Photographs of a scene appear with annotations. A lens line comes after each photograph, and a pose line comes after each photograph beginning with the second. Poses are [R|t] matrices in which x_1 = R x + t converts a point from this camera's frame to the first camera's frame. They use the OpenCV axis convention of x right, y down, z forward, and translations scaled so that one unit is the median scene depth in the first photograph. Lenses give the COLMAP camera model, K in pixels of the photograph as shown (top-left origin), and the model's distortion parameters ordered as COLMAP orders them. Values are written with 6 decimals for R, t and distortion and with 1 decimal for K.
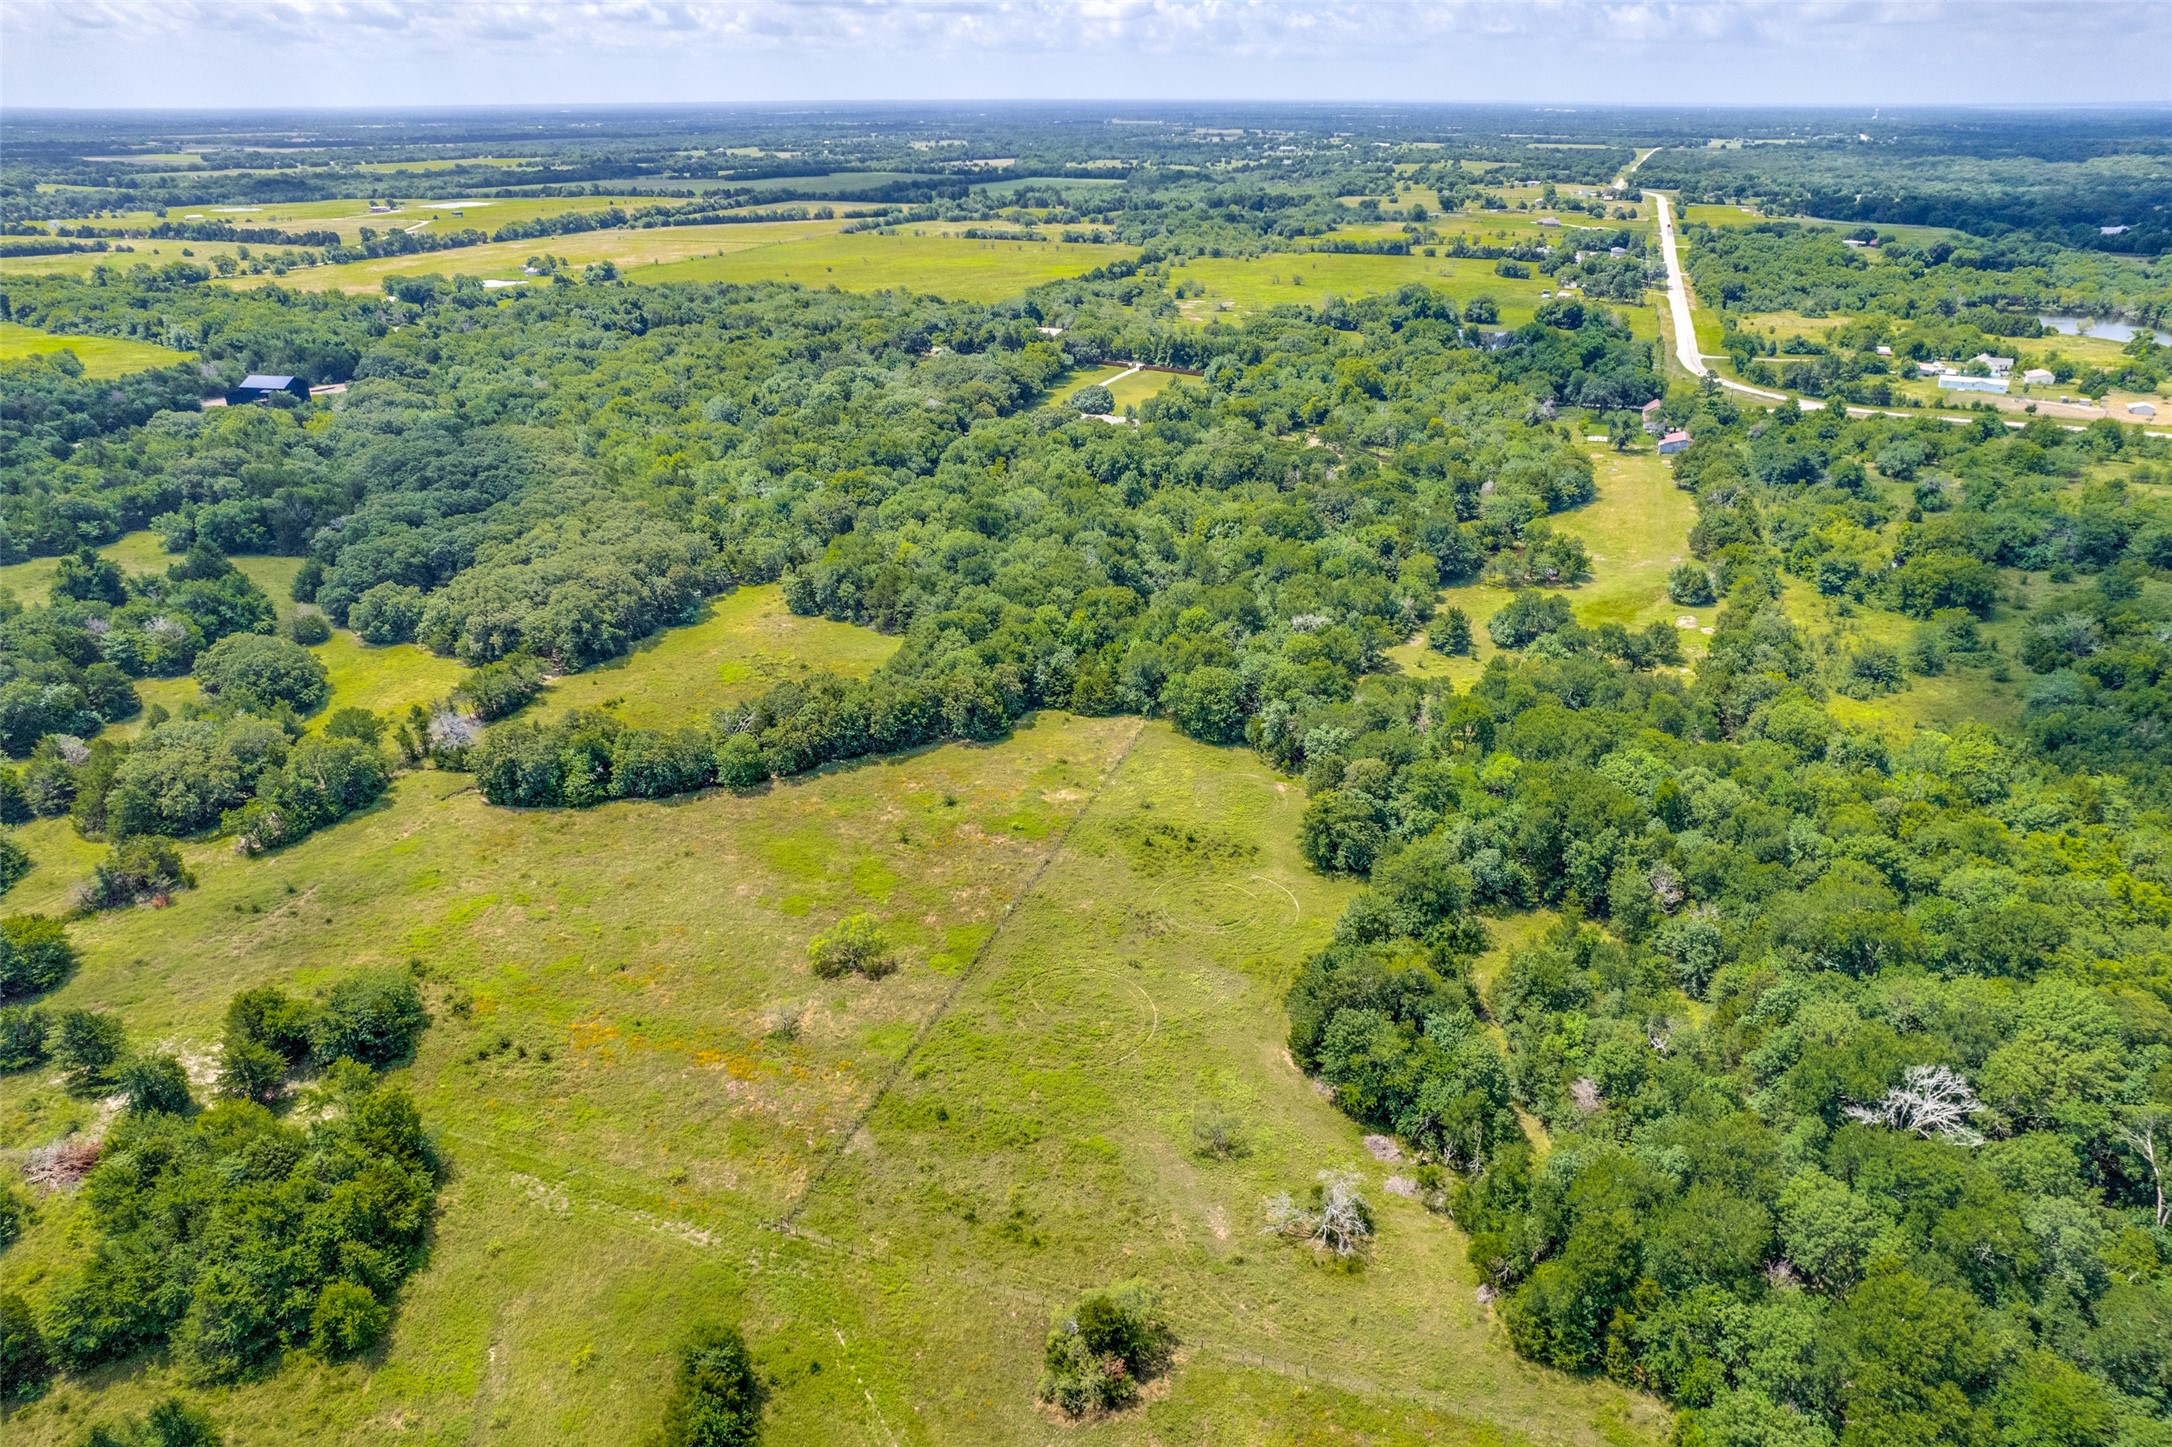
lens RADIAL K [[1440.6, 0, 1073.7], [0, 1440.6, 723.5], [0, 0, 1]] dist [-0.084809, 0.083704]
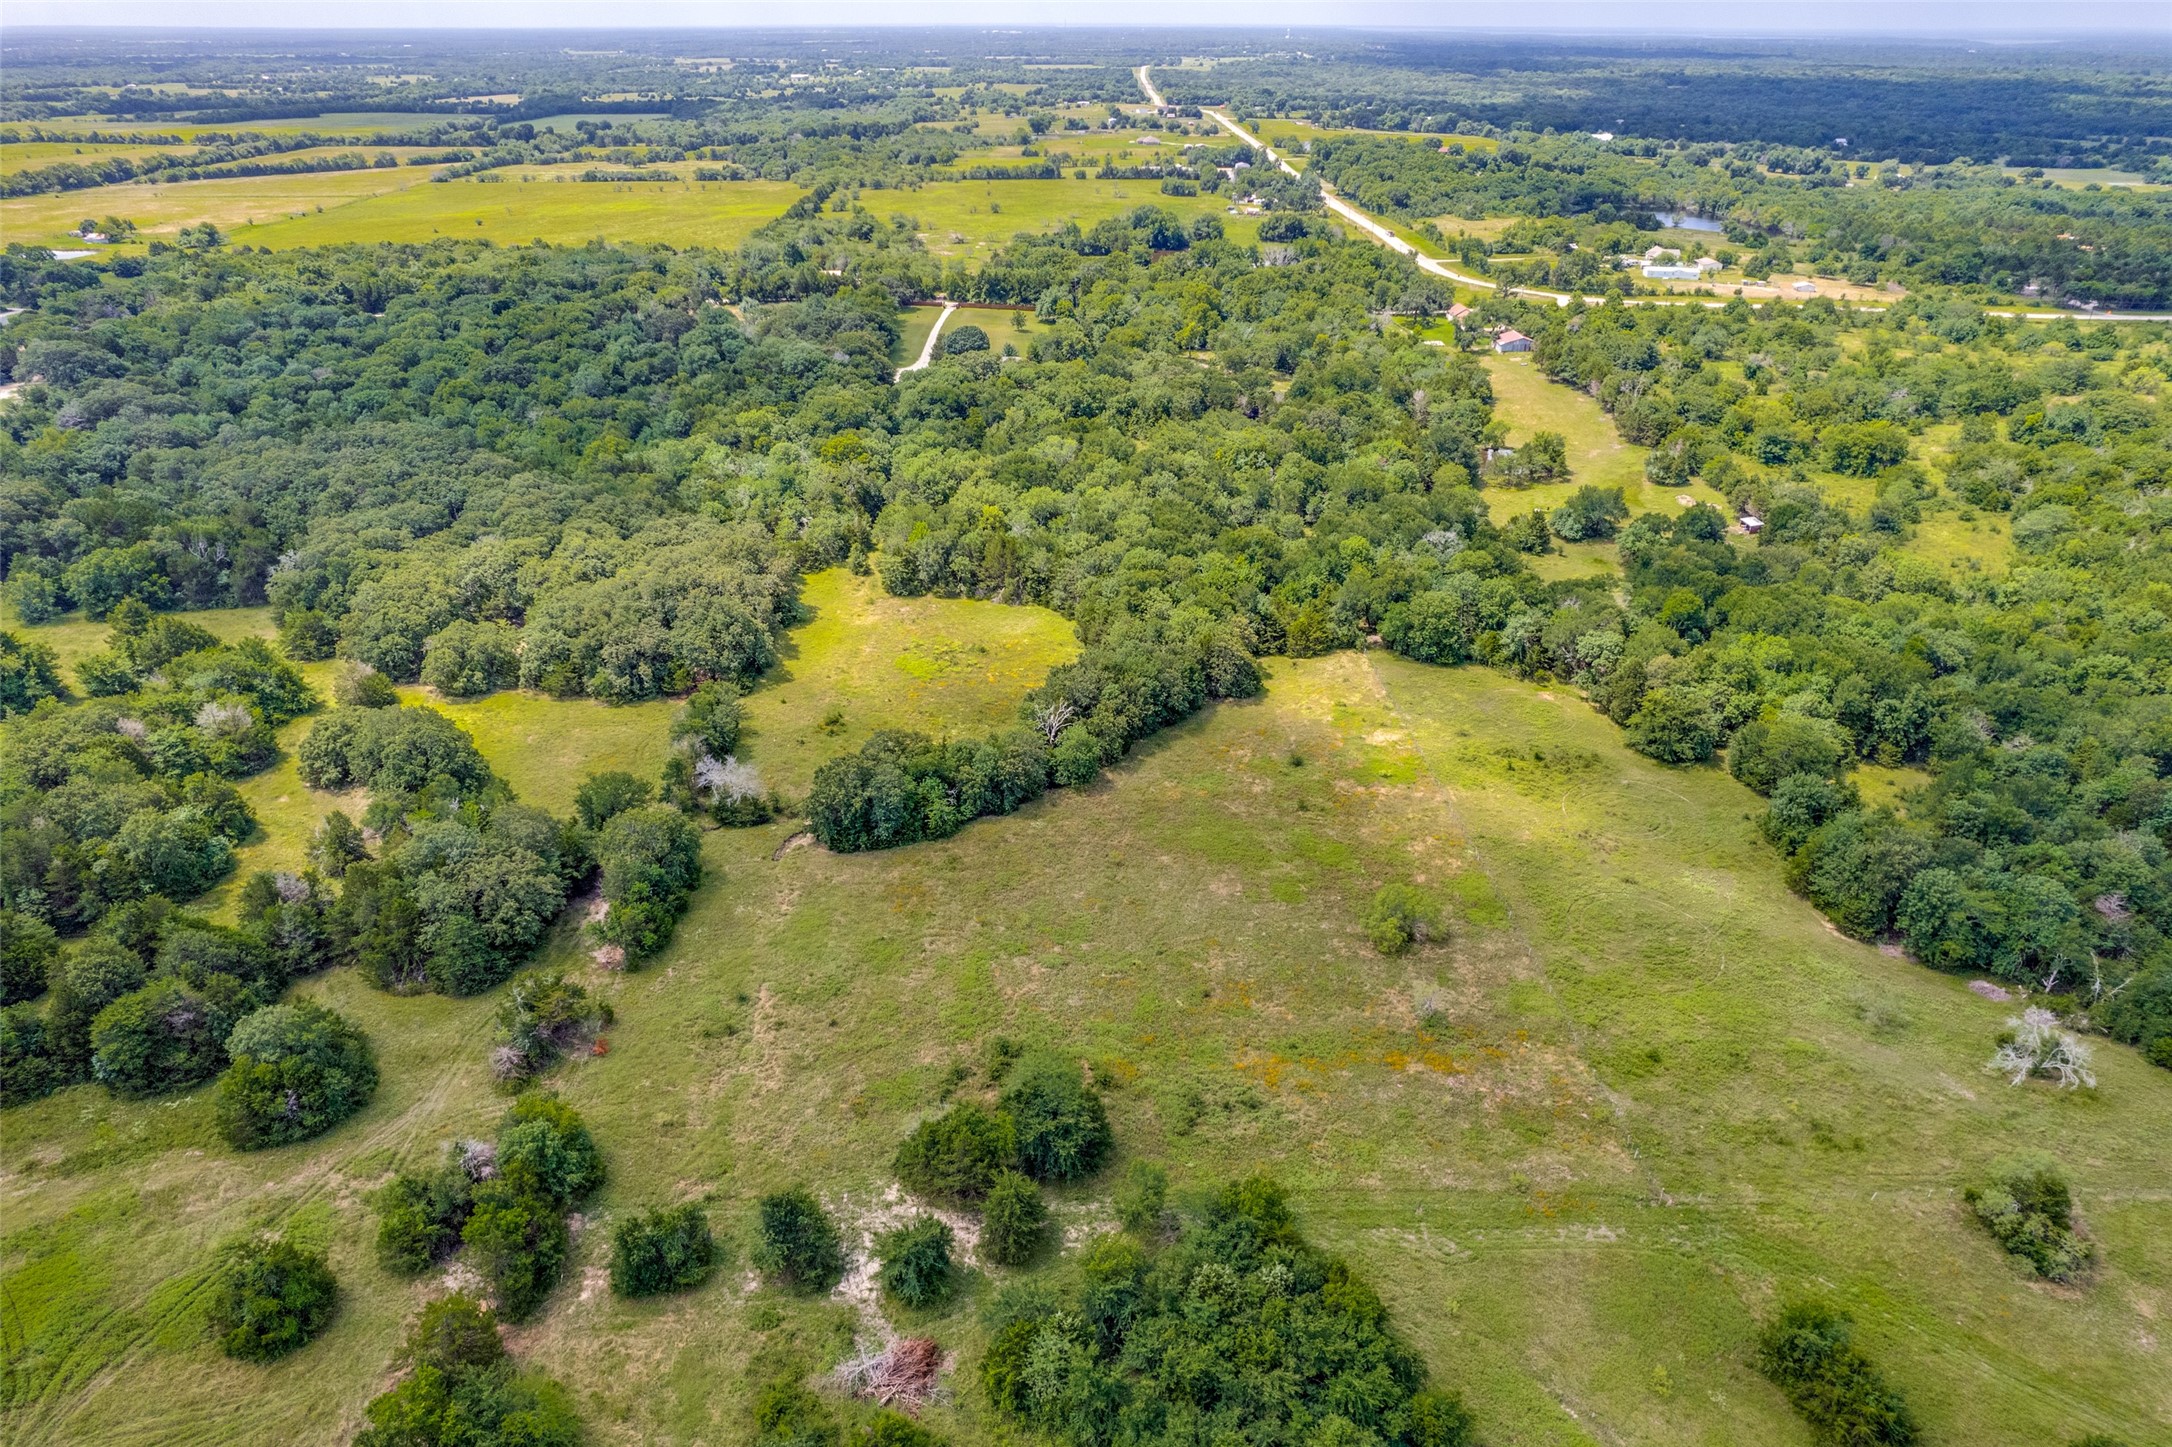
lens RADIAL K [[1440.6, 0, 1073.7], [0, 1440.6, 723.5], [0, 0, 1]] dist [-0.084809, 0.083704]
pose [[0.934231, -0.157310, 0.320105, -0.230967], [0.142943, 0.987389, 0.068051, -0.025249], [-0.326773, -0.017819, 0.944935, 0.060298]]
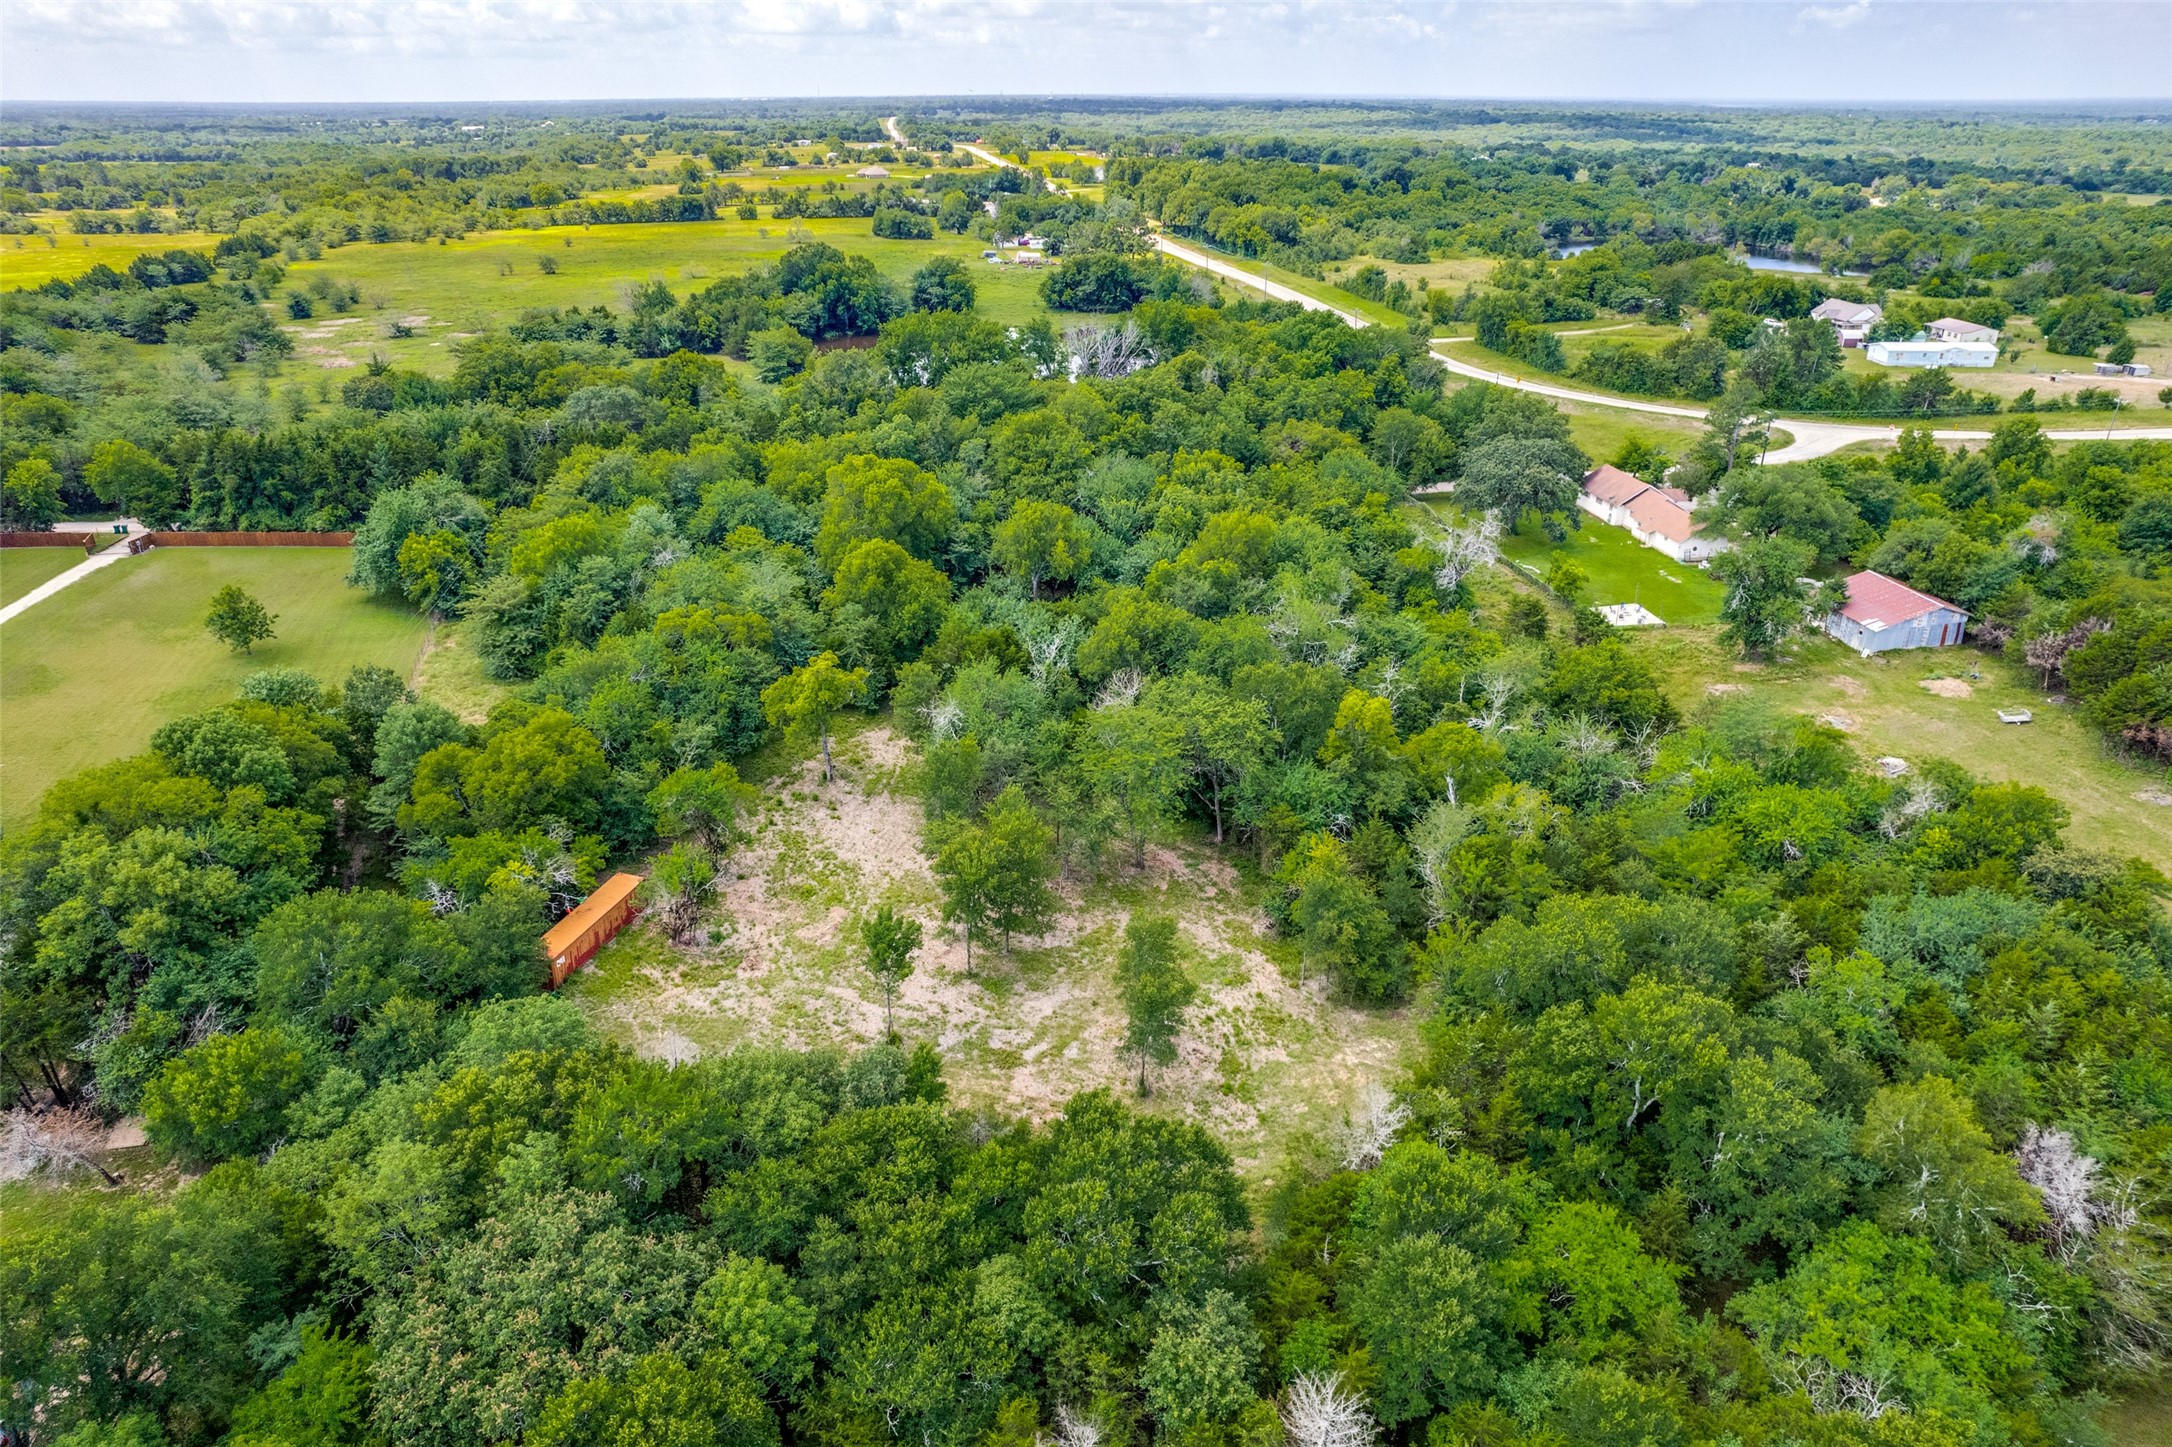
lens RADIAL K [[1440.6, 0, 1073.7], [0, 1440.6, 723.5], [0, 0, 1]] dist [-0.084809, 0.083704]
pose [[0.869925, -0.199675, 0.450956, 0.077715], [0.200420, 0.978597, 0.046682, -0.183500], [-0.450625, 0.049771, 0.891325, 0.637812]]
